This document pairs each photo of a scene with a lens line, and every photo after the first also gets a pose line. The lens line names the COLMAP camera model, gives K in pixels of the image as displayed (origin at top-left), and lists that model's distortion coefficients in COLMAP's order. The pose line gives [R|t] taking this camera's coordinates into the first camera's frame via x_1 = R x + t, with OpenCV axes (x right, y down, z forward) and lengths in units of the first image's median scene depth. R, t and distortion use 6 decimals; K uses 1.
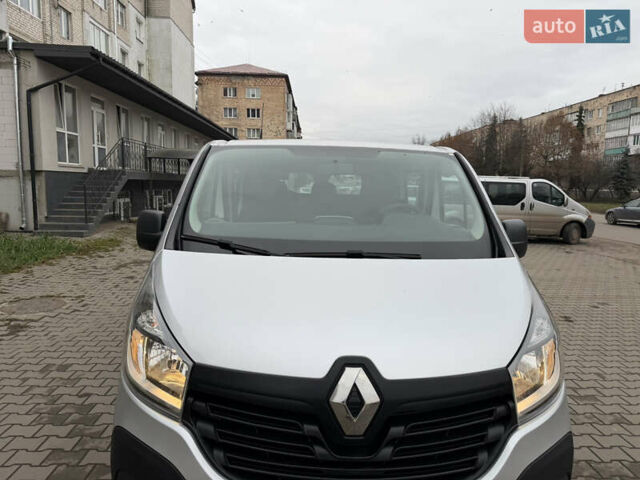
lens RADIAL K [[452.1, 0, 320.0], [0, 452.1, 240.0], [0, 0, 1]] dist [0.000497, -0.003320]
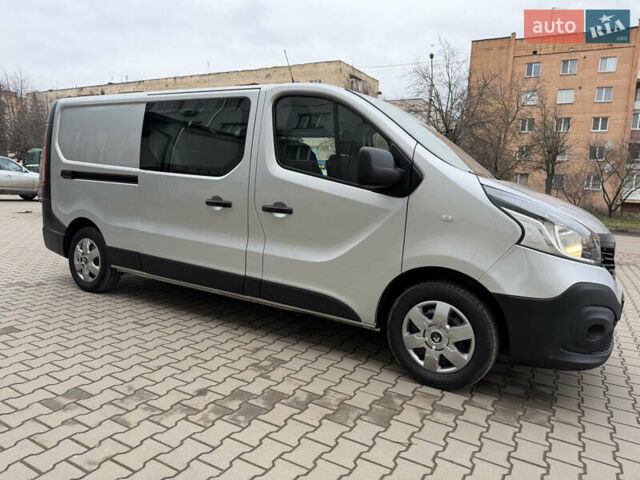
lens RADIAL K [[457.8, 0, 320.0], [0, 457.8, 240.0], [0, 0, 1]] dist [0.002645, -0.008463]
pose [[0.529325, -0.092887, 0.843319, -1.036118], [0.065411, 0.995498, 0.068592, 0.057372], [-0.845894, 0.018855, 0.533018, 0.436532]]
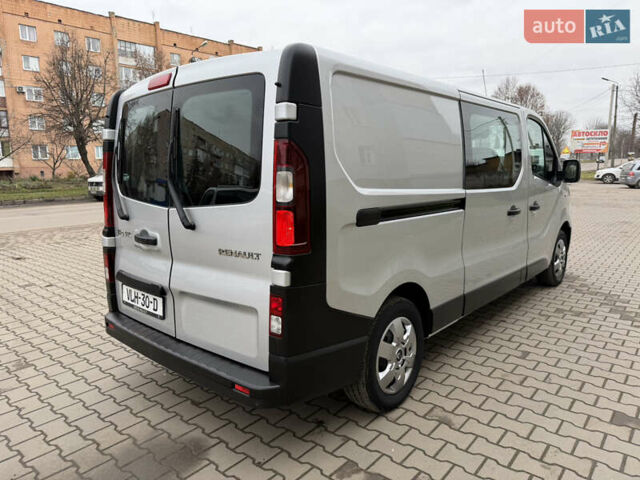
lens RADIAL K [[455.5, 0, 321.8], [0, 455.5, 239.0], [0, 0, 1]] dist [0.025129, -0.036737]
pose [[-0.742300, -0.119956, 0.659243, -0.669560], [0.081061, 0.960544, 0.266055, -0.243778], [-0.665147, 0.250931, -0.703288, 2.303803]]
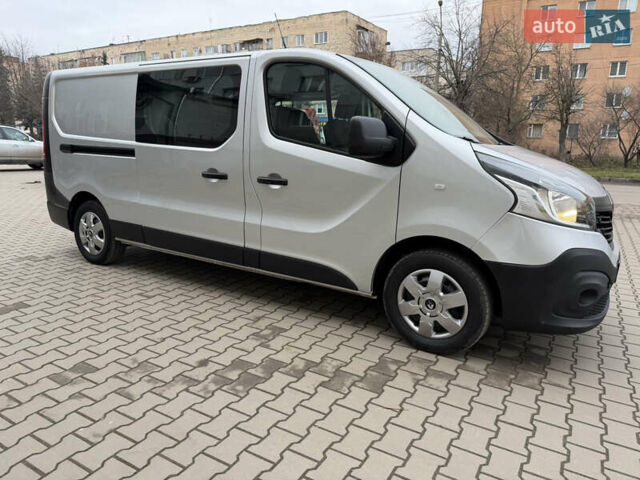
lens RADIAL K [[455.5, 0, 321.8], [0, 455.5, 239.0], [0, 0, 1]] dist [0.025129, -0.036737]
pose [[0.543586, -0.182670, 0.819235, -1.017814], [0.096954, 0.983163, 0.154890, 0.035551], [-0.833735, -0.004768, 0.552144, 0.407486]]
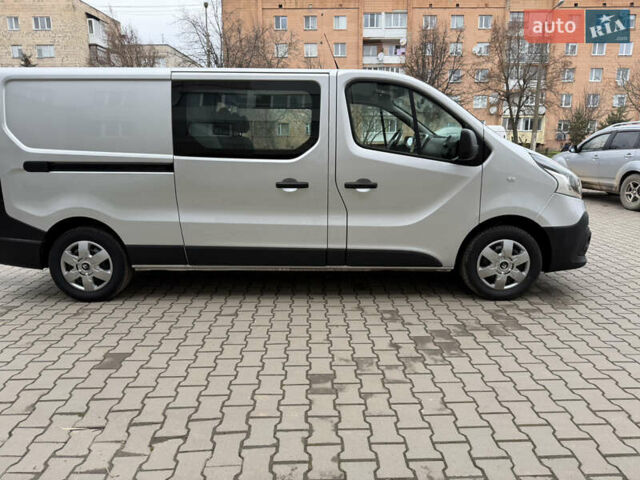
lens RADIAL K [[455.5, 0, 321.8], [0, 455.5, 239.0], [0, 0, 1]] dist [0.025129, -0.036737]
pose [[0.017263, -0.227528, 0.973619, -1.354218], [0.133071, 0.965624, 0.223300, -0.077564], [-0.990956, 0.125706, 0.046947, 1.083601]]
